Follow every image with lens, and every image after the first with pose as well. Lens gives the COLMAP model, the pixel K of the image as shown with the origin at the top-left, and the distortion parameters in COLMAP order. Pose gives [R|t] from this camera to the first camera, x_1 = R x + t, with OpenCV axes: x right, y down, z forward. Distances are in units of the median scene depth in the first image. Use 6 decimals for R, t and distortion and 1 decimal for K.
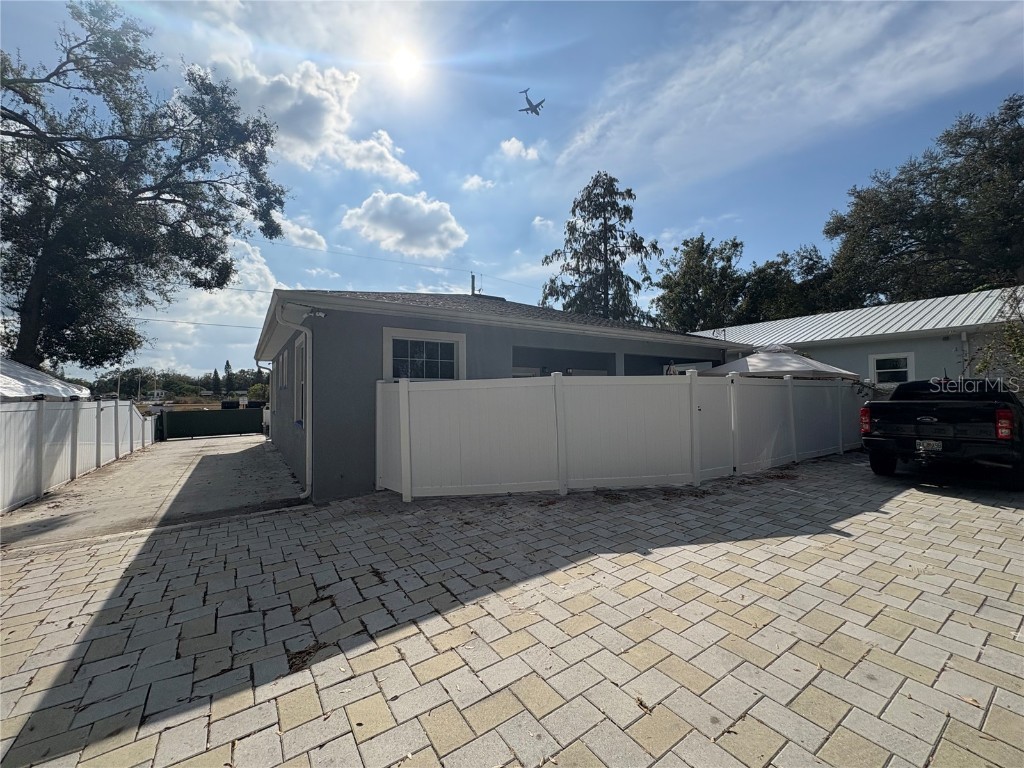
lens RADIAL K [[408.6, 0, 513.5], [0, 408.6, 386.7], [0, 0, 1]] dist [-0.003538, 0.000255]
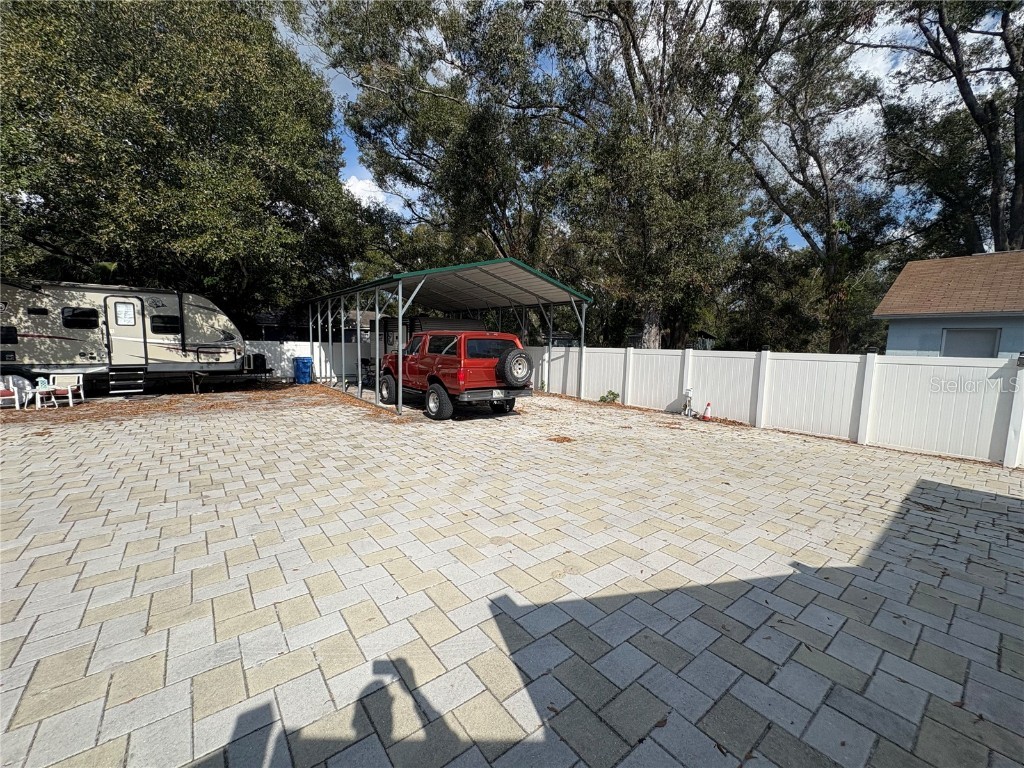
lens RADIAL K [[408.6, 0, 513.5], [0, 408.6, 386.7], [0, 0, 1]] dist [-0.003538, 0.000255]
pose [[-0.996638, -0.003069, -0.081868, 0.913279], [-0.011028, 0.995229, 0.096943, 0.003239], [0.081180, 0.097520, -0.991917, 1.668932]]
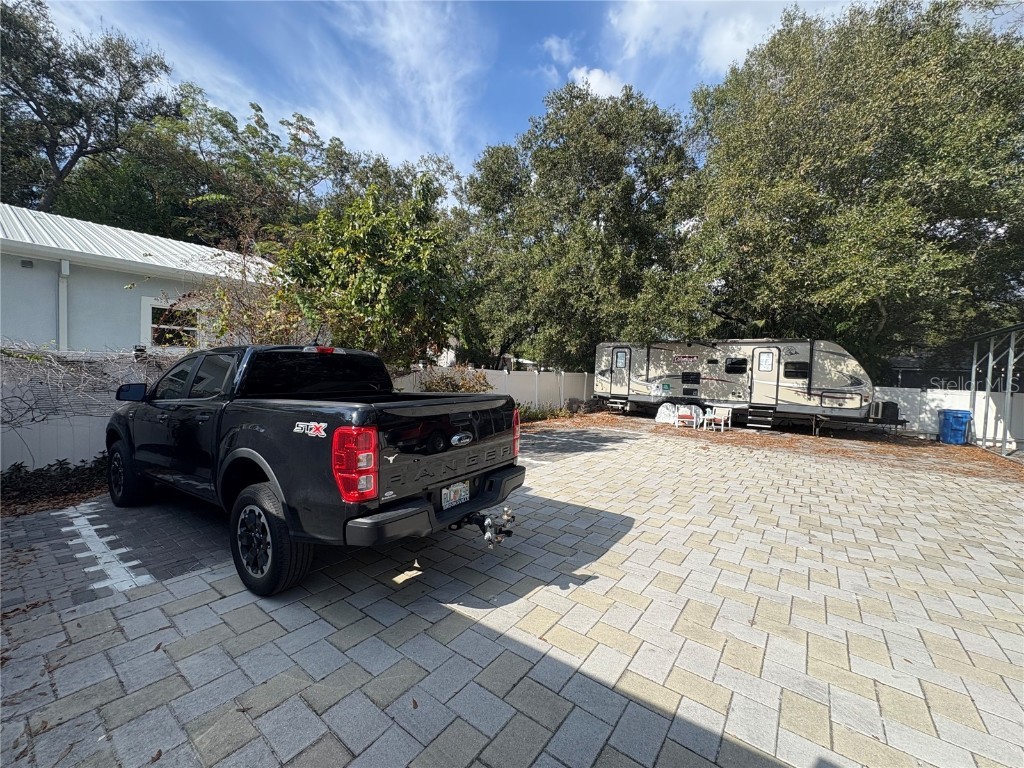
lens RADIAL K [[408.6, 0, 513.5], [0, 408.6, 386.7], [0, 0, 1]] dist [-0.003538, 0.000255]
pose [[-0.339820, -0.041307, 0.939583, 0.735147], [-0.042515, 0.998688, 0.028529, 0.019135], [-0.939529, -0.030252, -0.341130, 2.007687]]
